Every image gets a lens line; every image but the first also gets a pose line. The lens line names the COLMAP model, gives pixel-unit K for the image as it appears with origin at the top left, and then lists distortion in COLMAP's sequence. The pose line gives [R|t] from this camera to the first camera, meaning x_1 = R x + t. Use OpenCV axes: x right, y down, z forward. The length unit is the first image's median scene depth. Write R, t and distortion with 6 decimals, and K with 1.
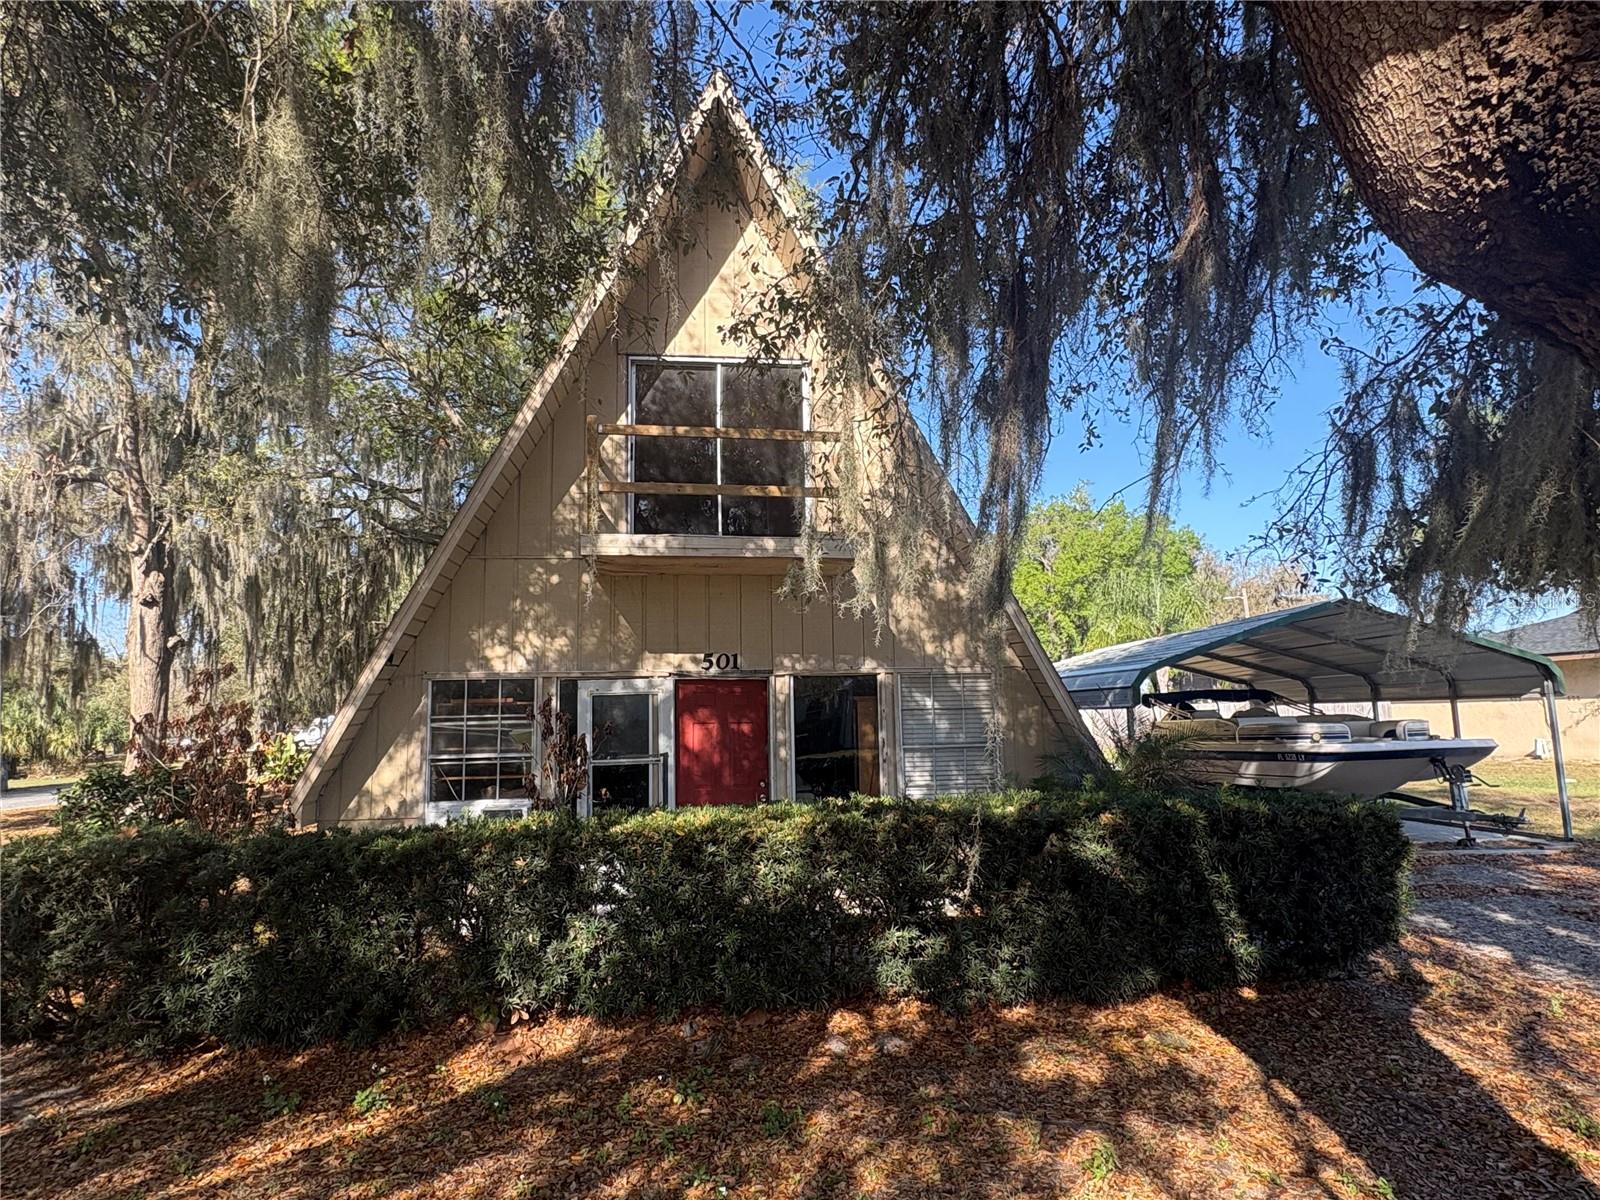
lens RADIAL K [[874.5, 0, 794.7], [0, 874.5, 607.7], [0, 0, 1]] dist [-0.000779, 0.000885]
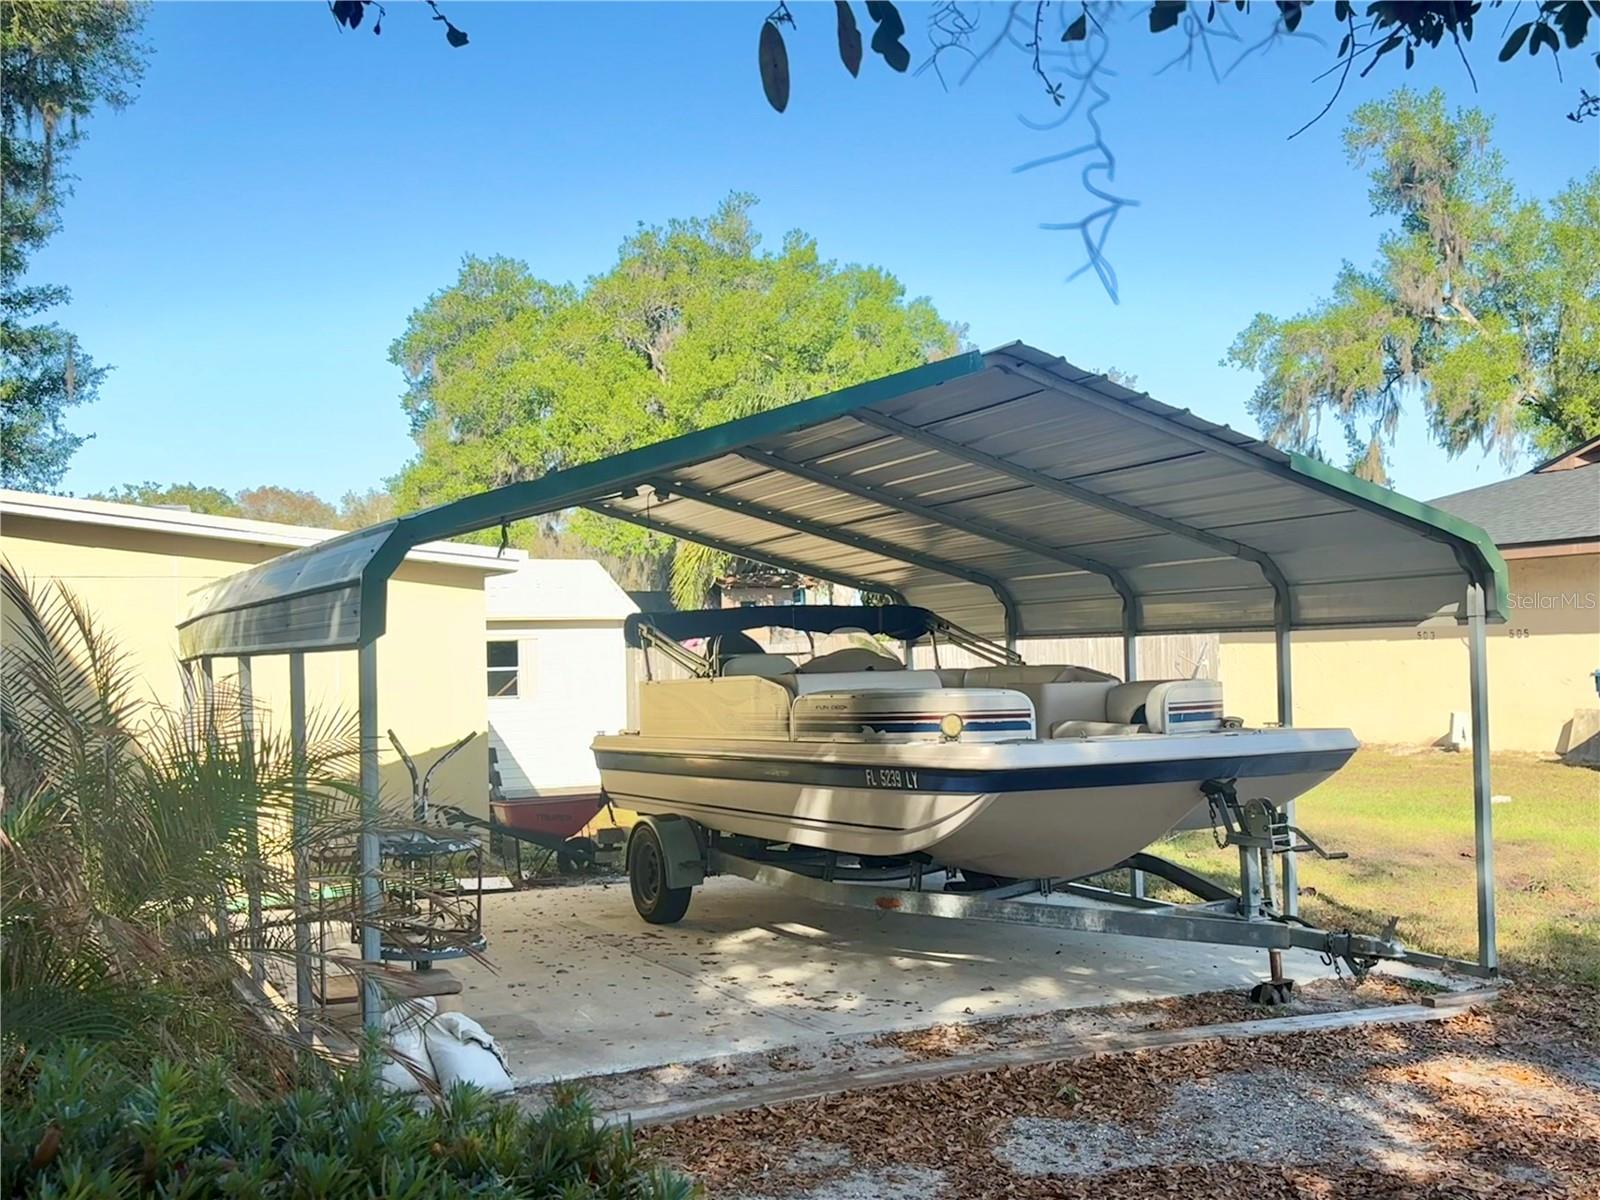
lens RADIAL K [[1584.4, 0, 800.1], [0, 1584.4, 600.4], [0, 0, 1]] dist [0.012730, 0.000000]
pose [[0.954169, 0.017709, 0.298745, 0.340271], [-0.042601, 0.996119, 0.077017, 0.046039], [-0.296222, -0.086214, 0.951220, 0.388824]]
